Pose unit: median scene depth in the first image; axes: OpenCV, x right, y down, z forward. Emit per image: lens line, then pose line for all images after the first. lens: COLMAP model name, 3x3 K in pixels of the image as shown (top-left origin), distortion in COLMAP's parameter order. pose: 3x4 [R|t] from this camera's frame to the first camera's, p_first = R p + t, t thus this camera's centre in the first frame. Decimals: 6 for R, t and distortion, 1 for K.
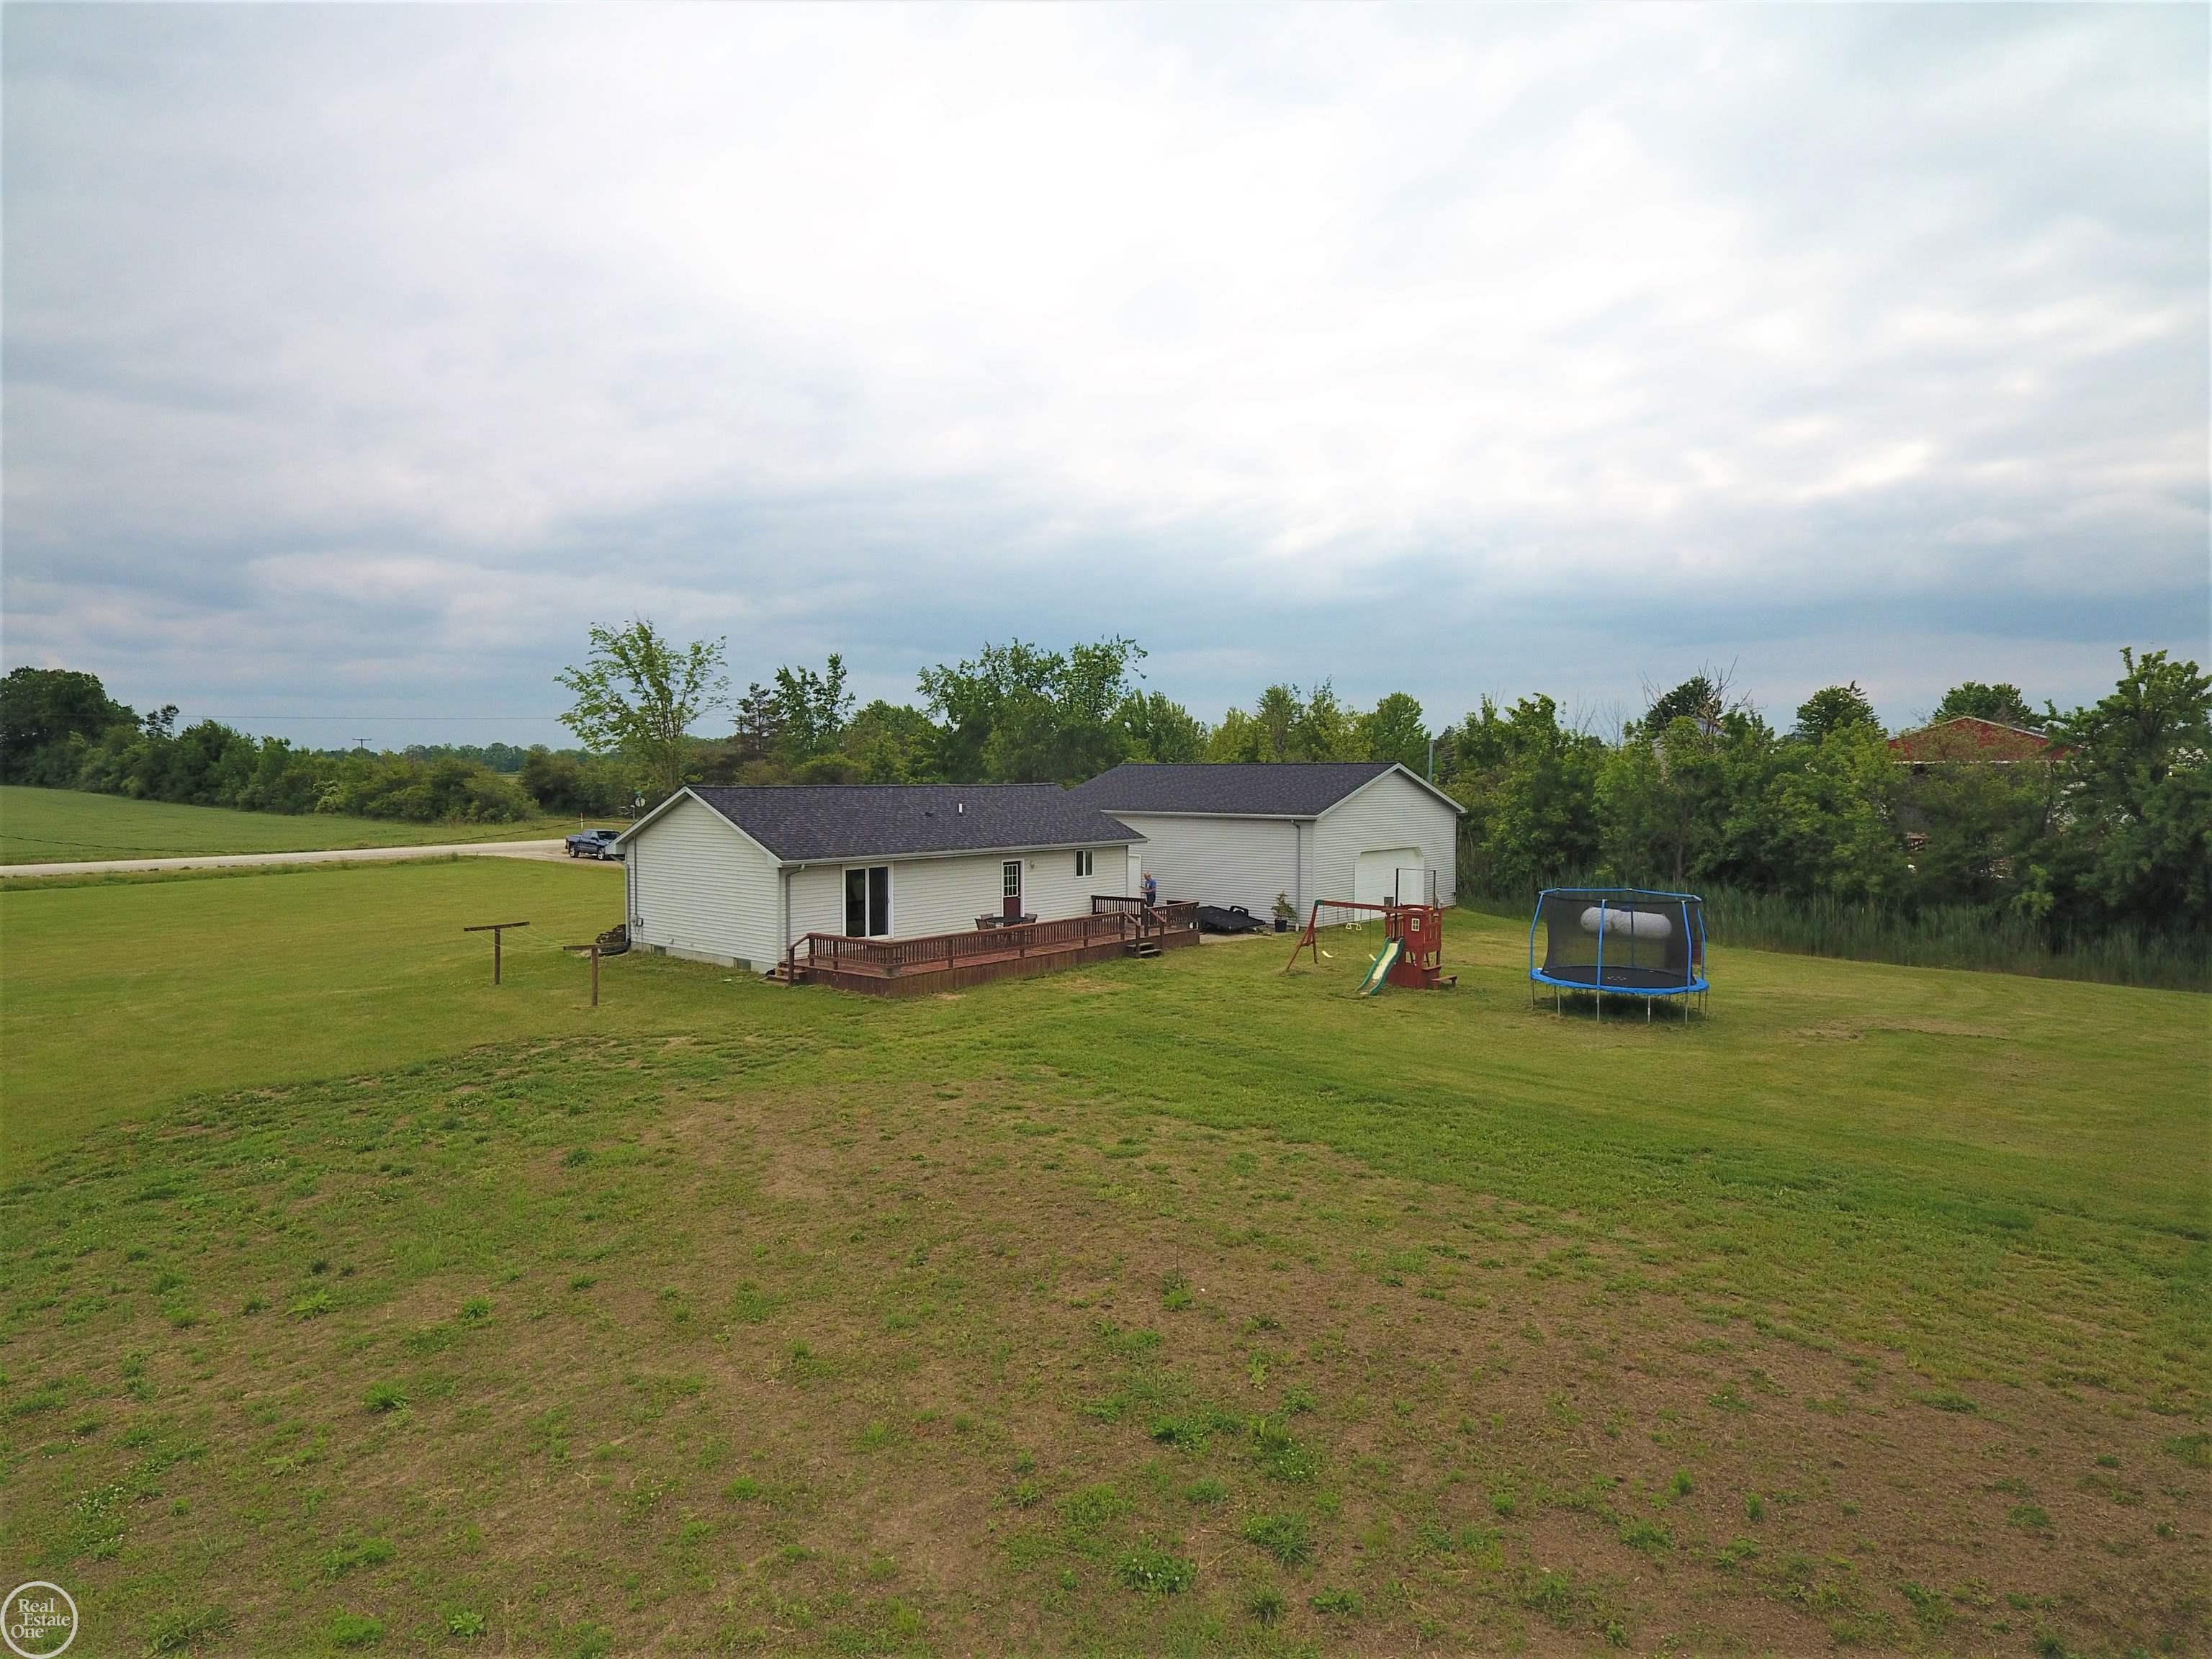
lens RADIAL K [[1304.3, 0, 1122.9], [0, 1304.3, 826.1], [0, 0, 1]] dist [0.096950, -0.078058]
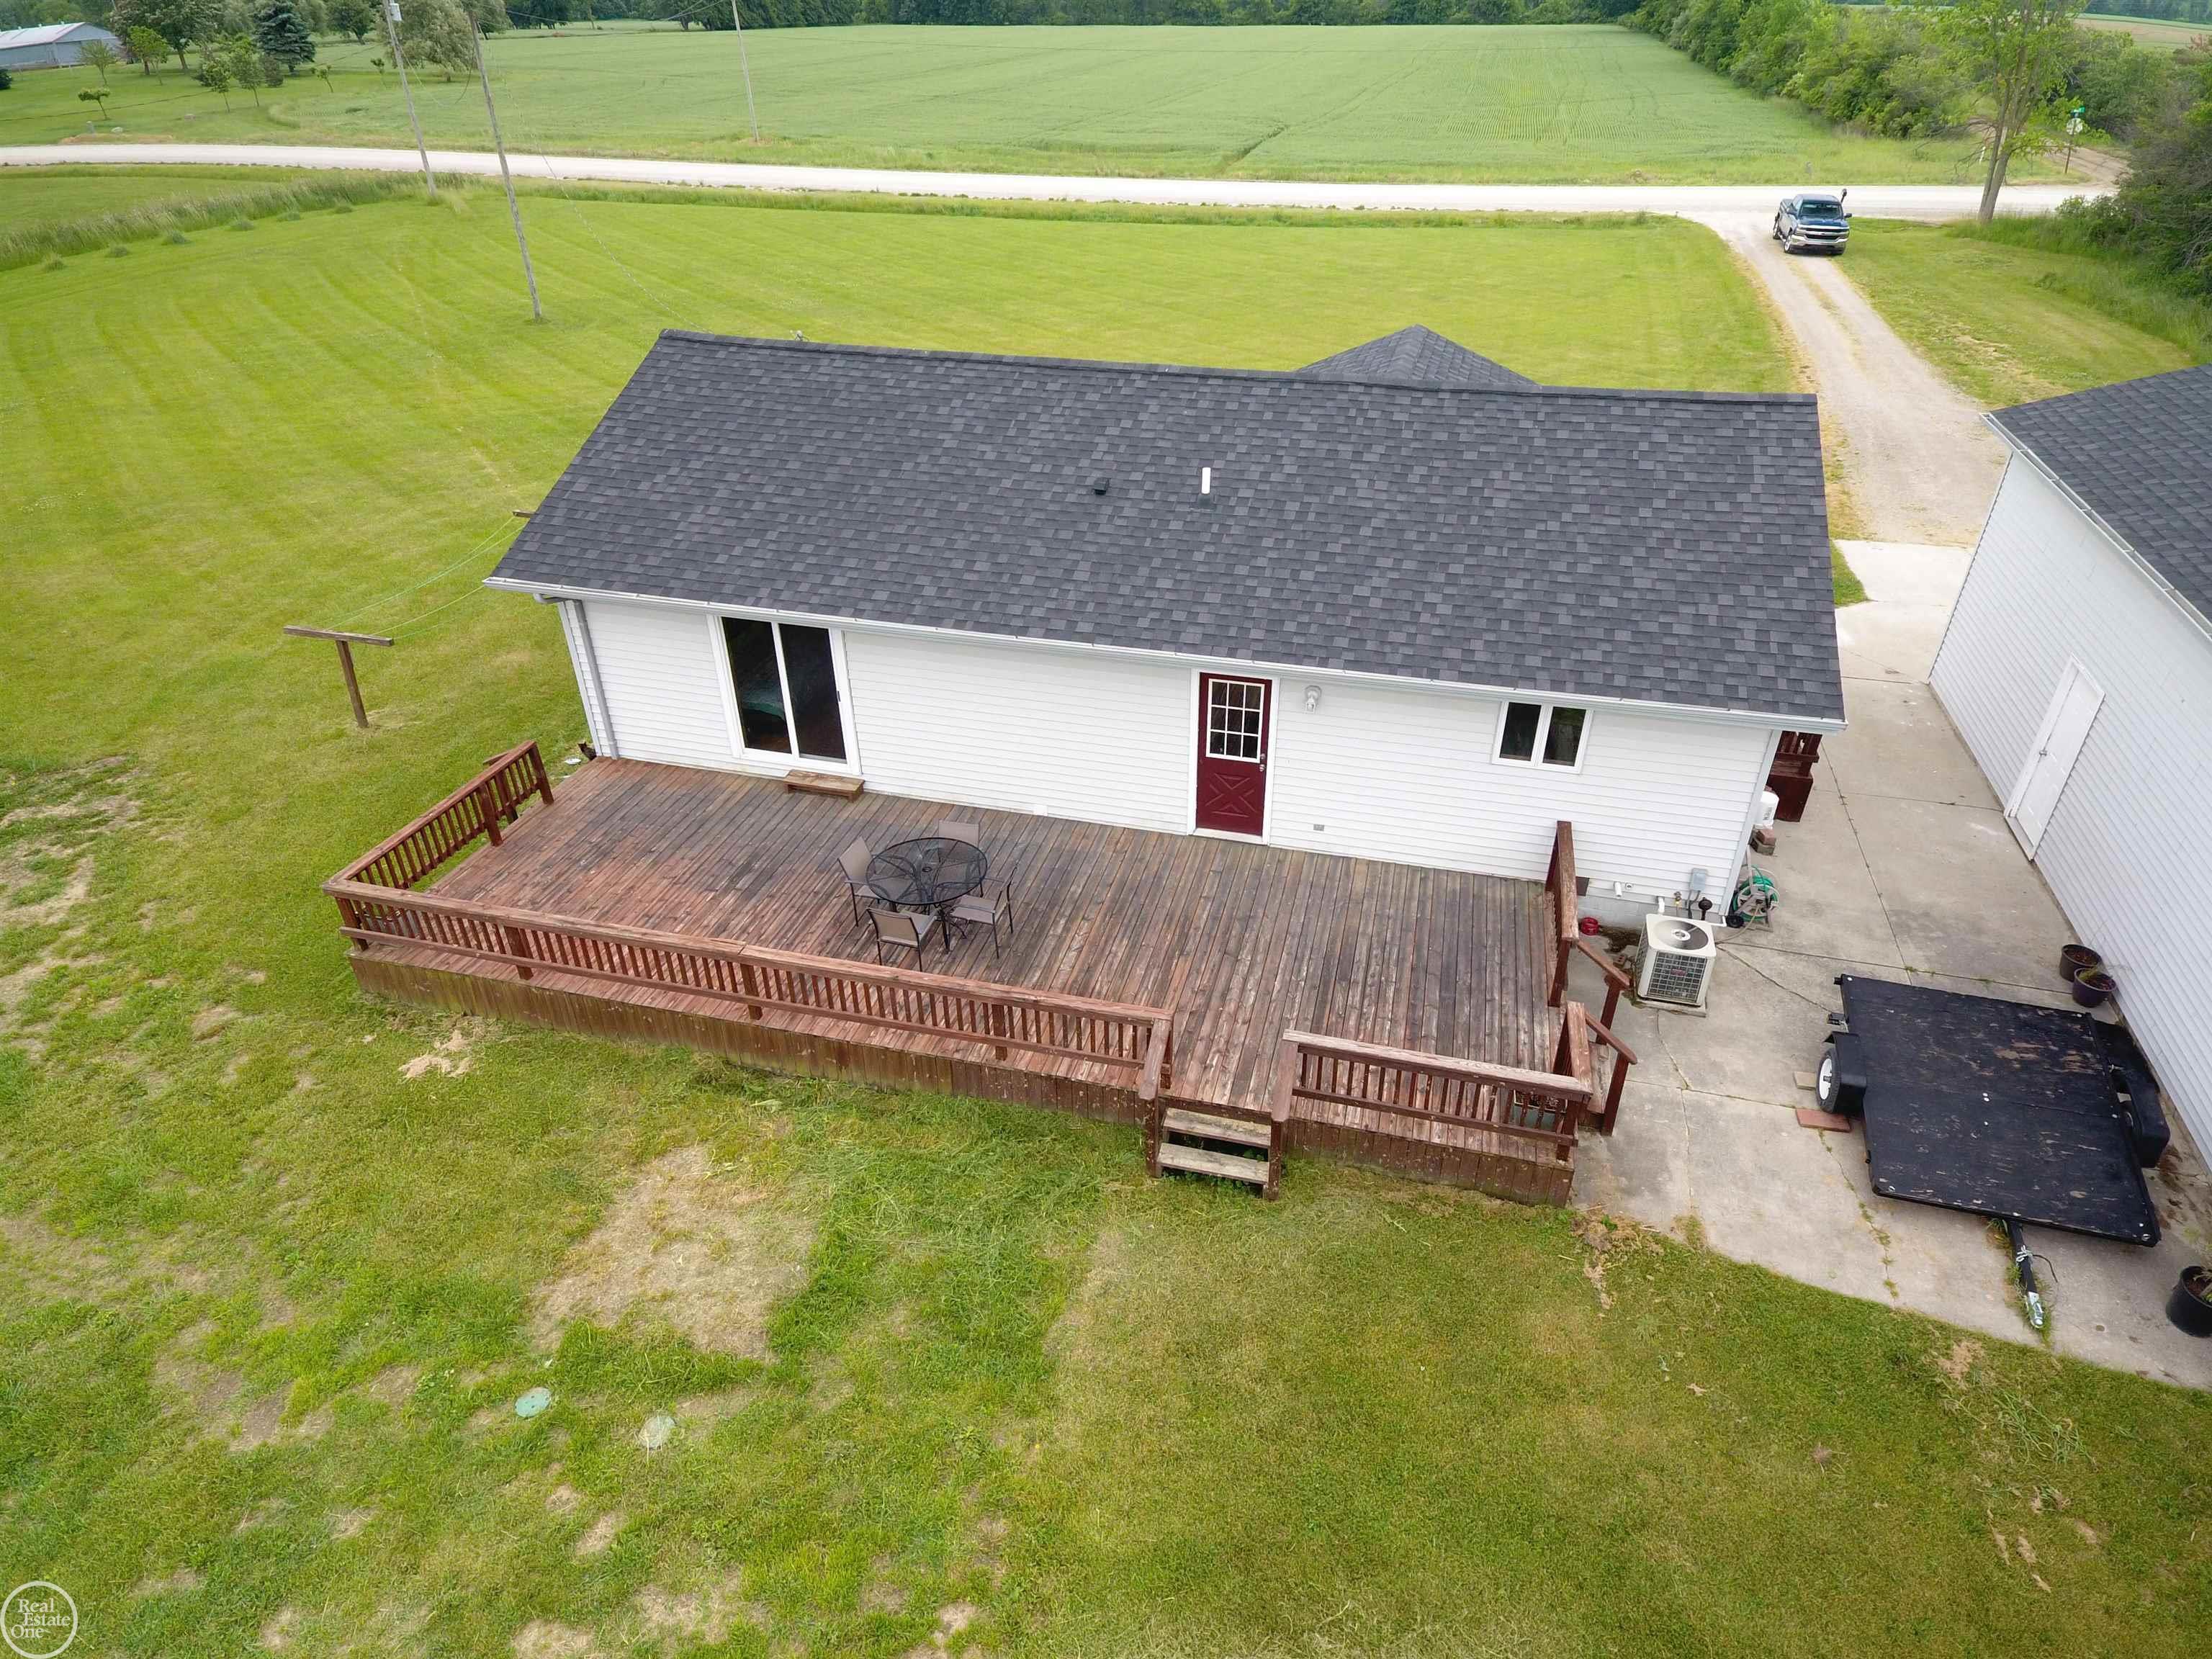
lens RADIAL K [[1304.3, 0, 1122.9], [0, 1304.3, 826.1], [0, 0, 1]] dist [0.096950, -0.078058]
pose [[0.474907, 0.464721, -0.747327, 0.173565], [-0.038636, 0.859392, 0.509856, -0.111077], [0.879187, -0.213260, 0.426086, 0.779349]]
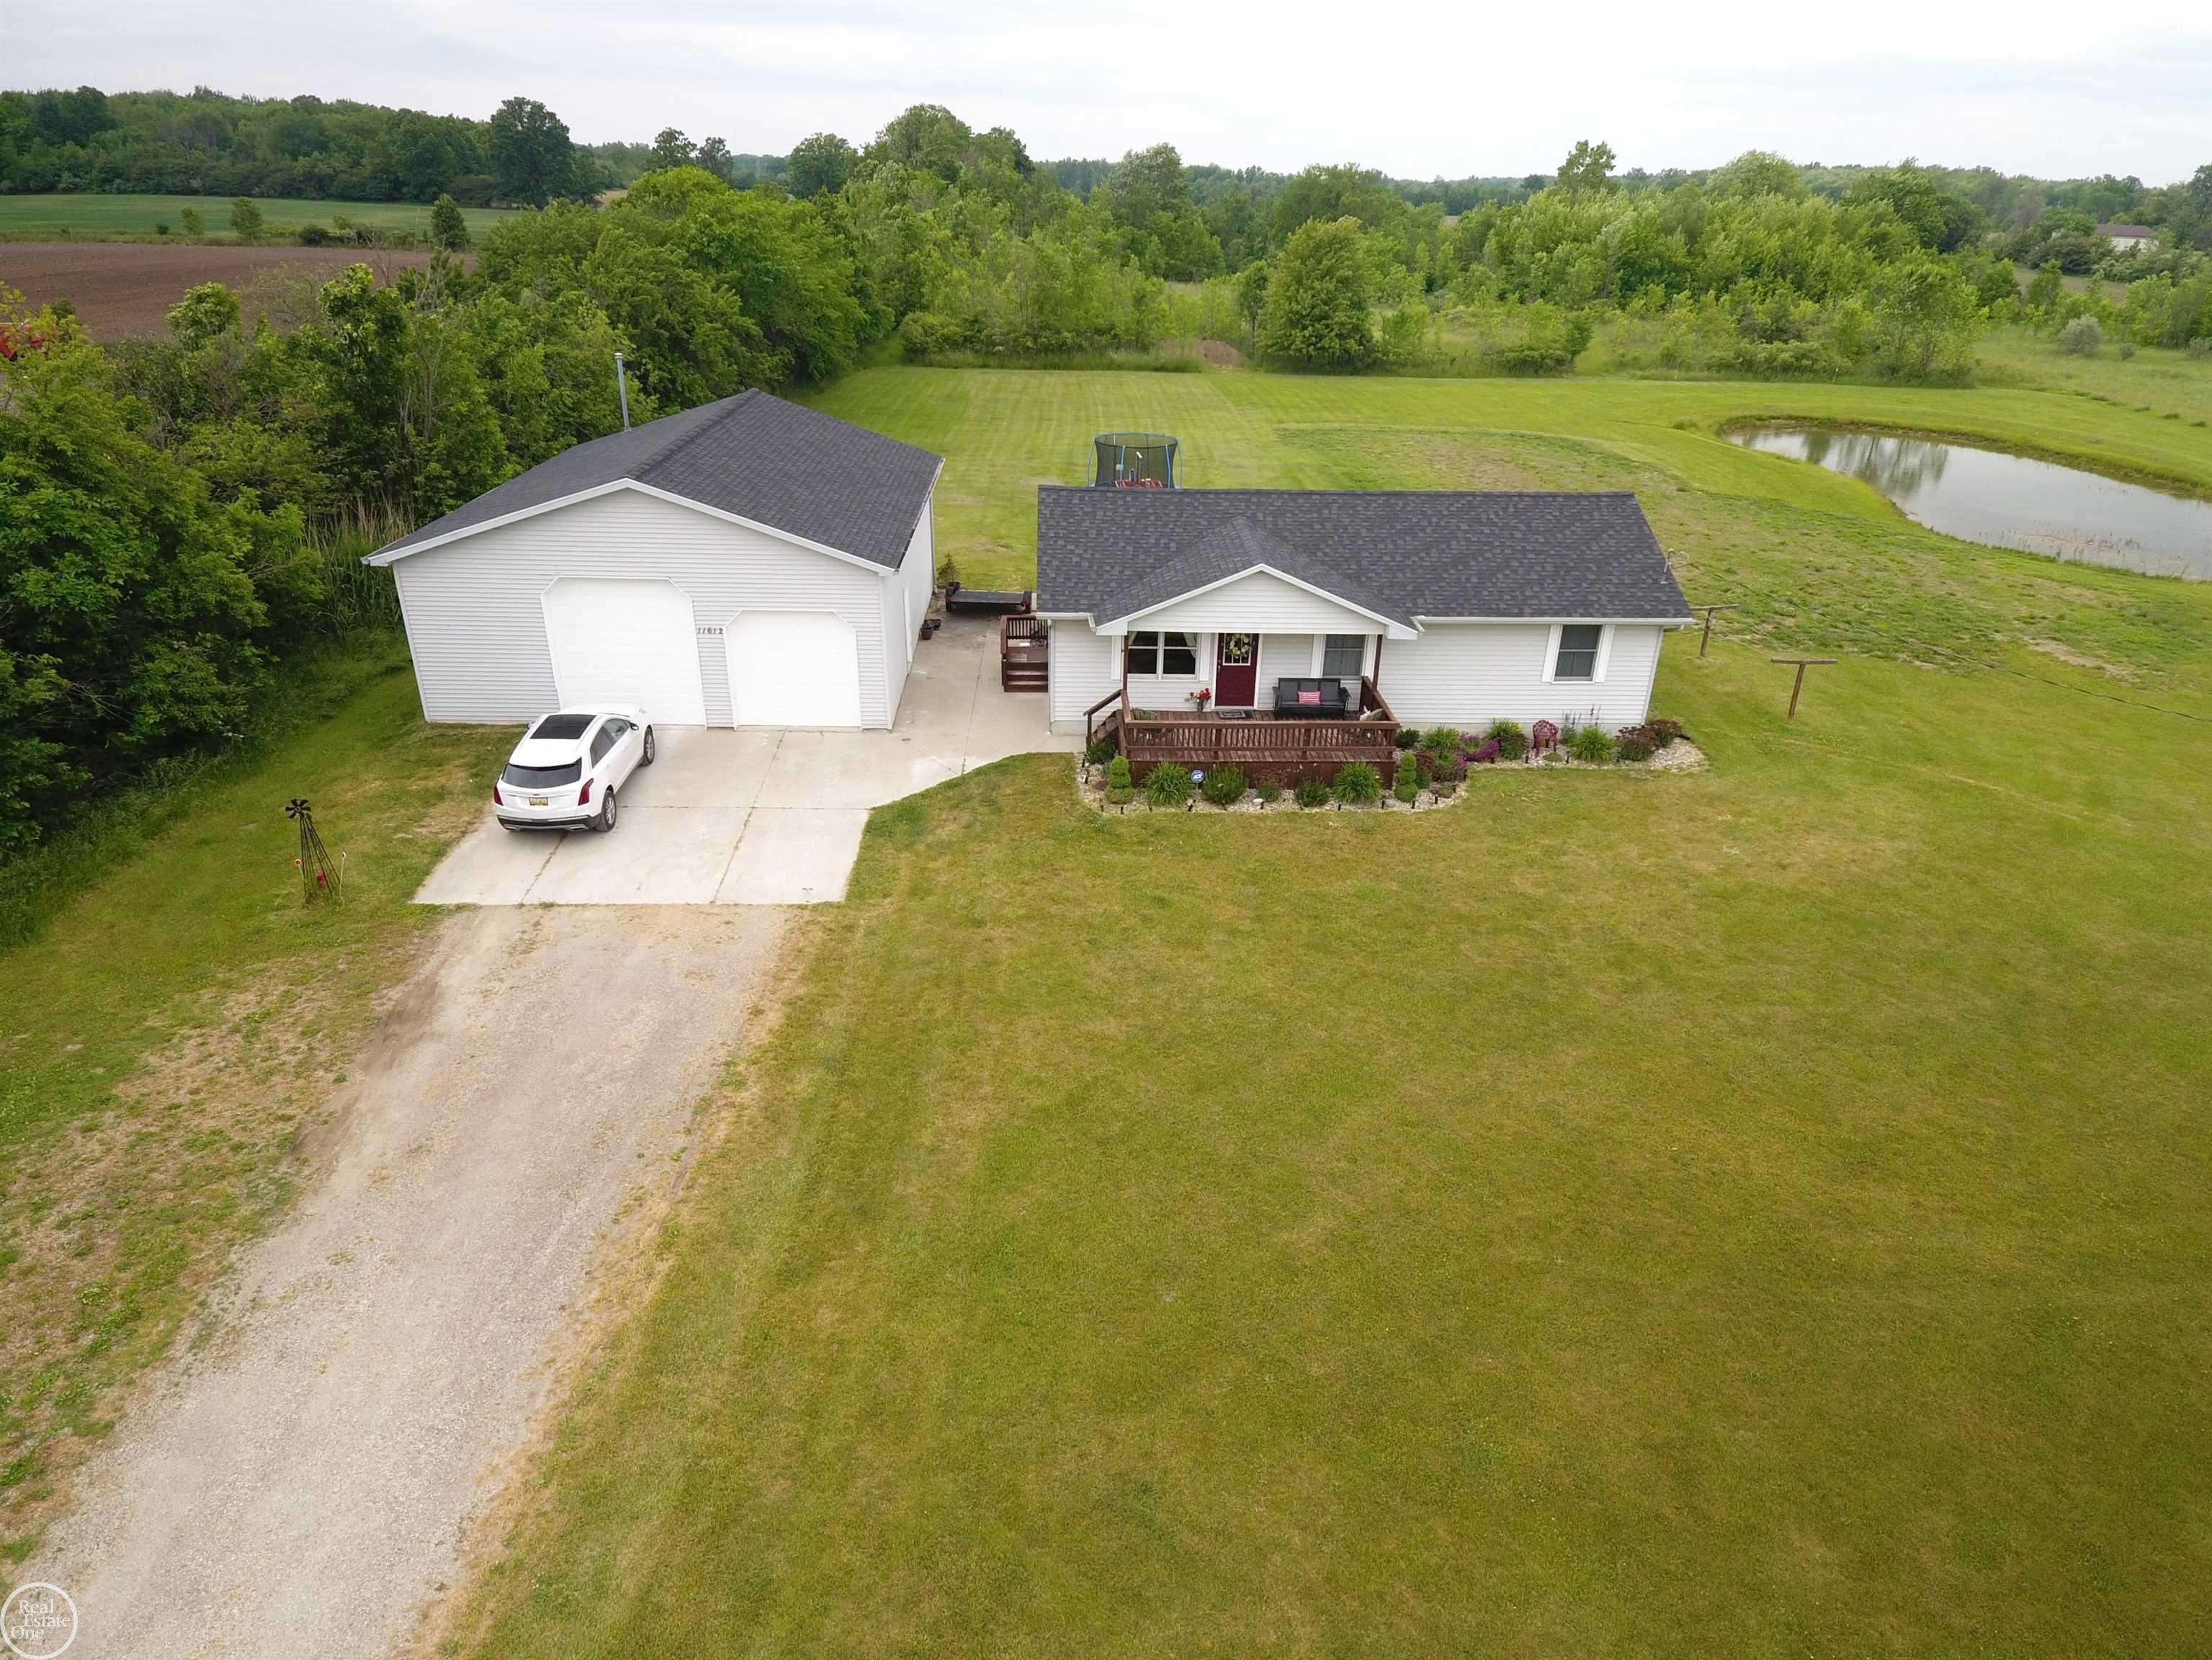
lens RADIAL K [[1304.5, 0, 1122.9], [0, 1304.5, 826.6], [0, 0, 1]] dist [0.096950, -0.078058]
pose [[-0.710268, -0.320746, 0.626611, -0.594732], [0.014444, 0.883331, 0.468527, -0.213155], [-0.703783, 0.341830, -0.622769, 1.583526]]
